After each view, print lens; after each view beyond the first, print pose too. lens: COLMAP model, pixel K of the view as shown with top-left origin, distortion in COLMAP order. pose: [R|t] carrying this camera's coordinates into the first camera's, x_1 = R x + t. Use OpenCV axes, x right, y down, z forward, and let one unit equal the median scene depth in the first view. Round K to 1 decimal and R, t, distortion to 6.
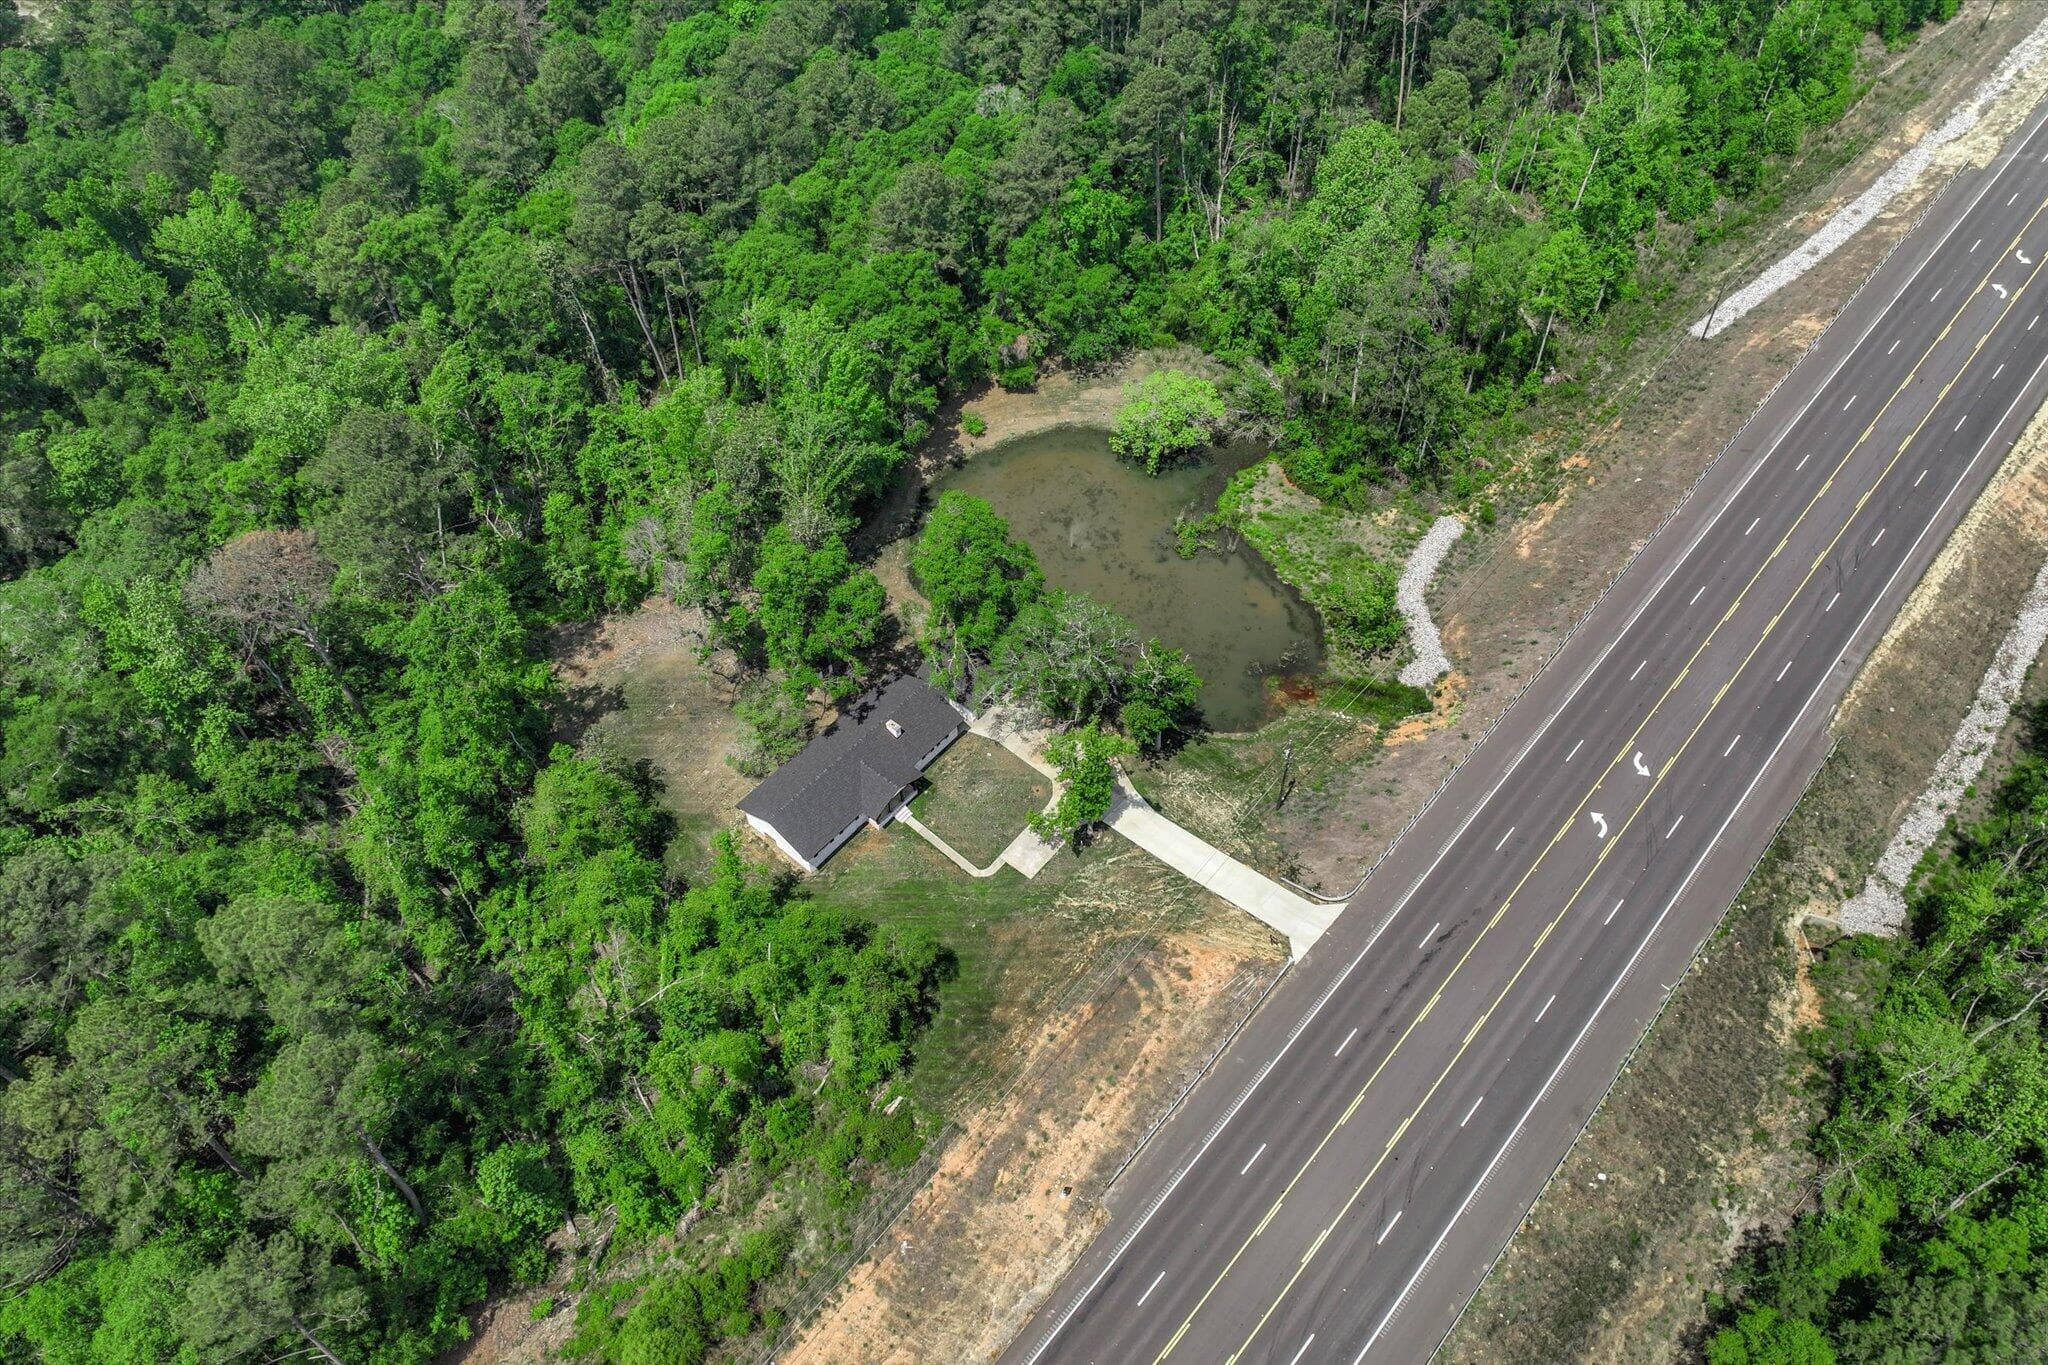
lens RADIAL K [[1440.8, 0, 1024.0], [0, 1440.8, 682.5], [0, 0, 1]] dist [-0.000737, 0.006267]
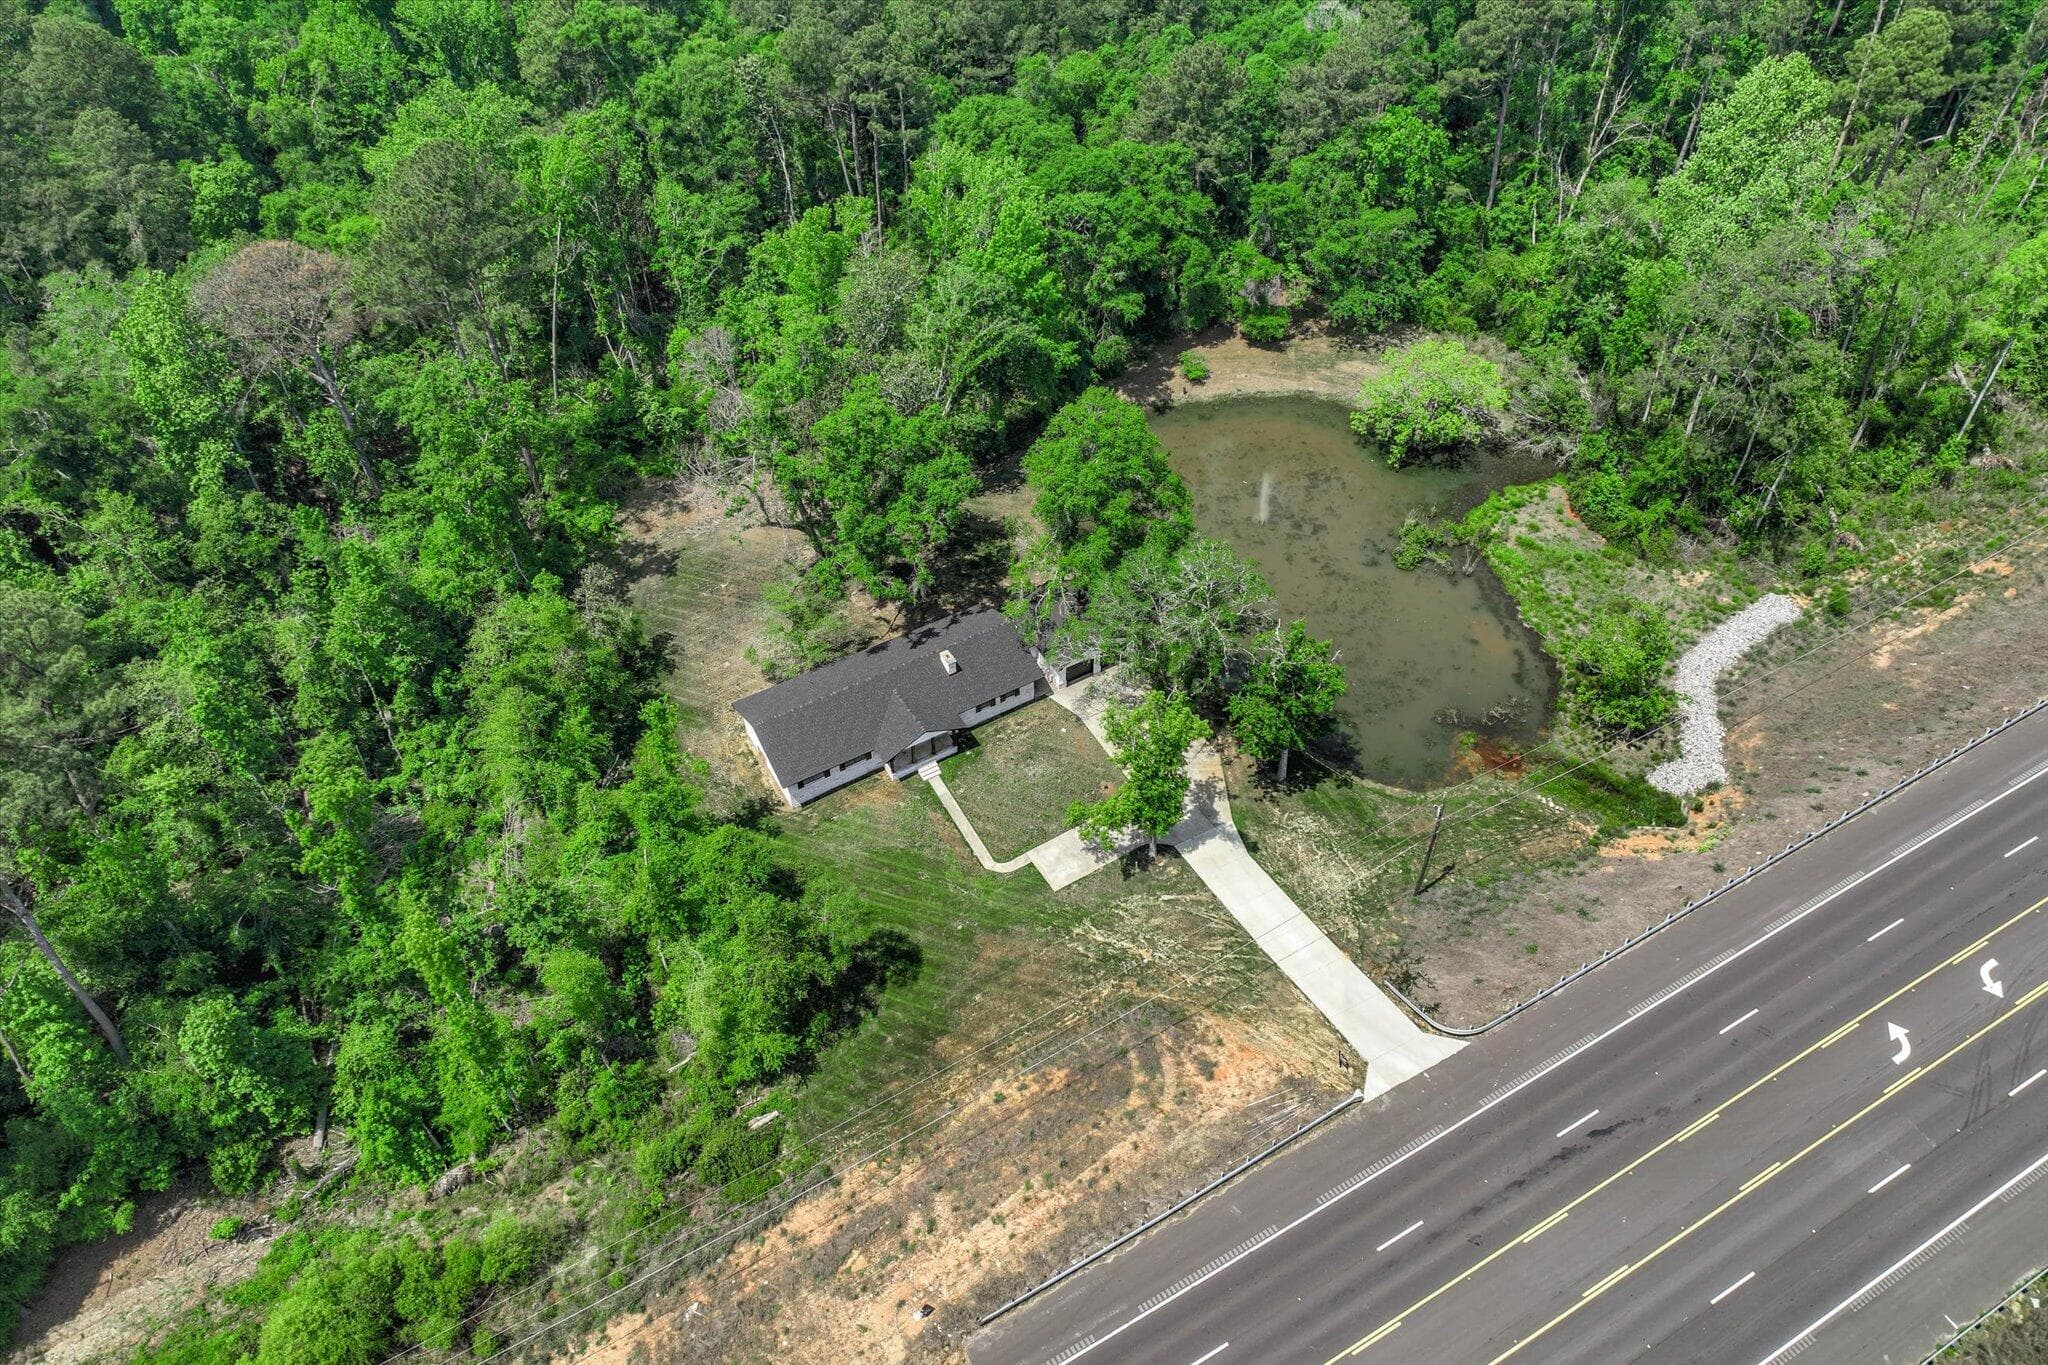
lens RADIAL K [[1440.8, 0, 1024.0], [0, 1440.8, 682.5], [0, 0, 1]] dist [-0.000737, 0.006267]
pose [[0.943642, 0.239526, -0.228402, 0.125014], [-0.255807, 0.965721, -0.044107, 0.064667], [0.210008, 0.100048, 0.972567, 0.245497]]
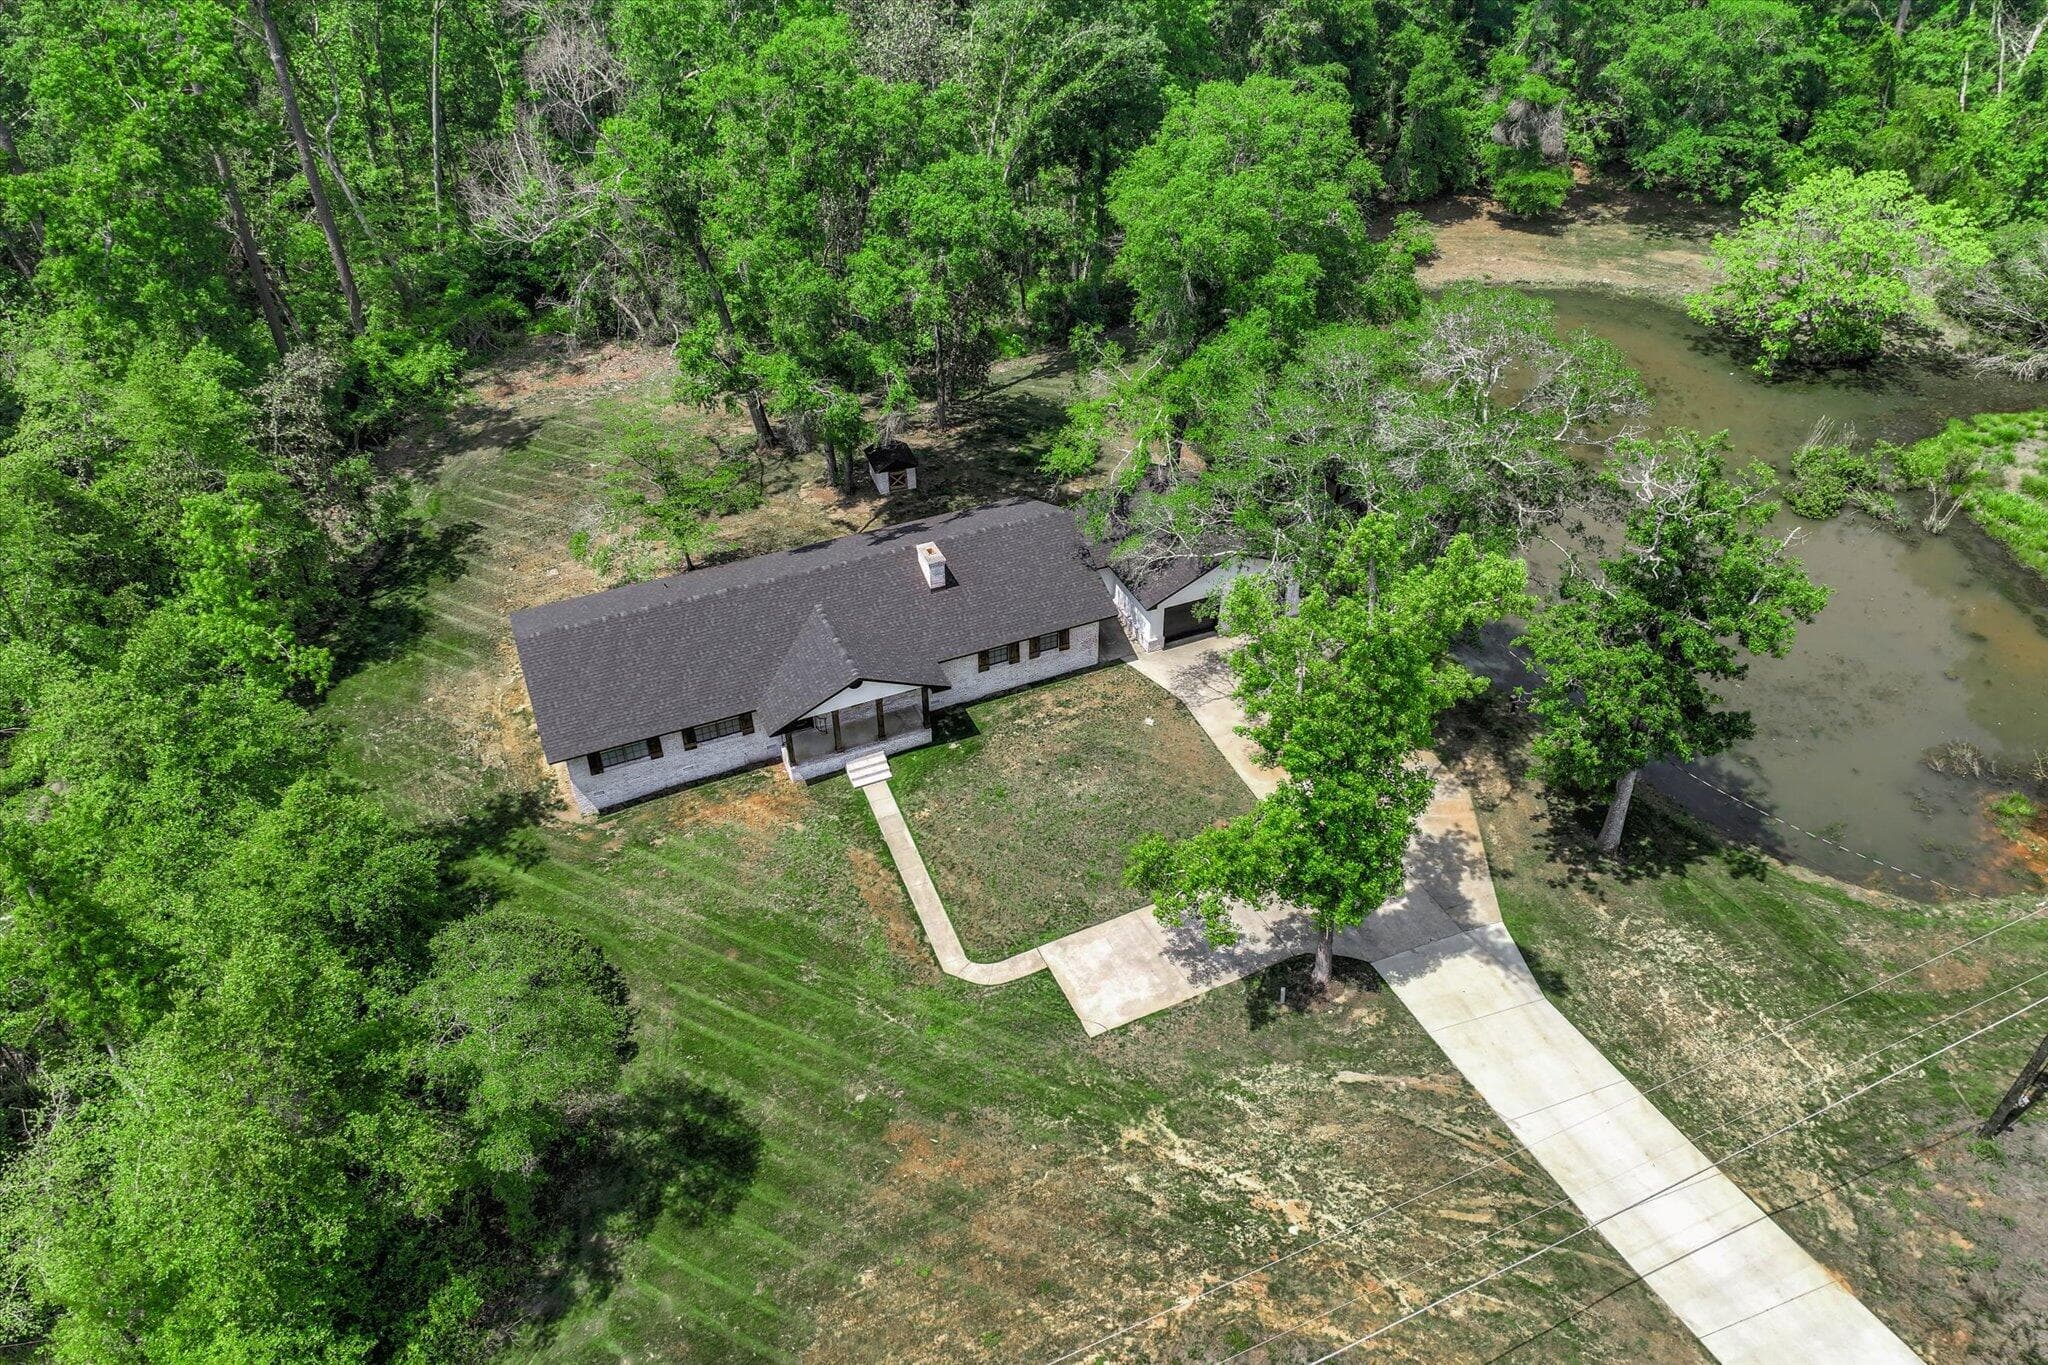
lens RADIAL K [[1440.8, 0, 1024.0], [0, 1440.8, 682.5], [0, 0, 1]] dist [-0.000737, 0.006267]
pose [[0.894492, 0.279886, -0.348639, 0.076906], [-0.344814, 0.928250, -0.139484, 0.105343], [0.284584, 0.244983, 0.926820, 0.630556]]
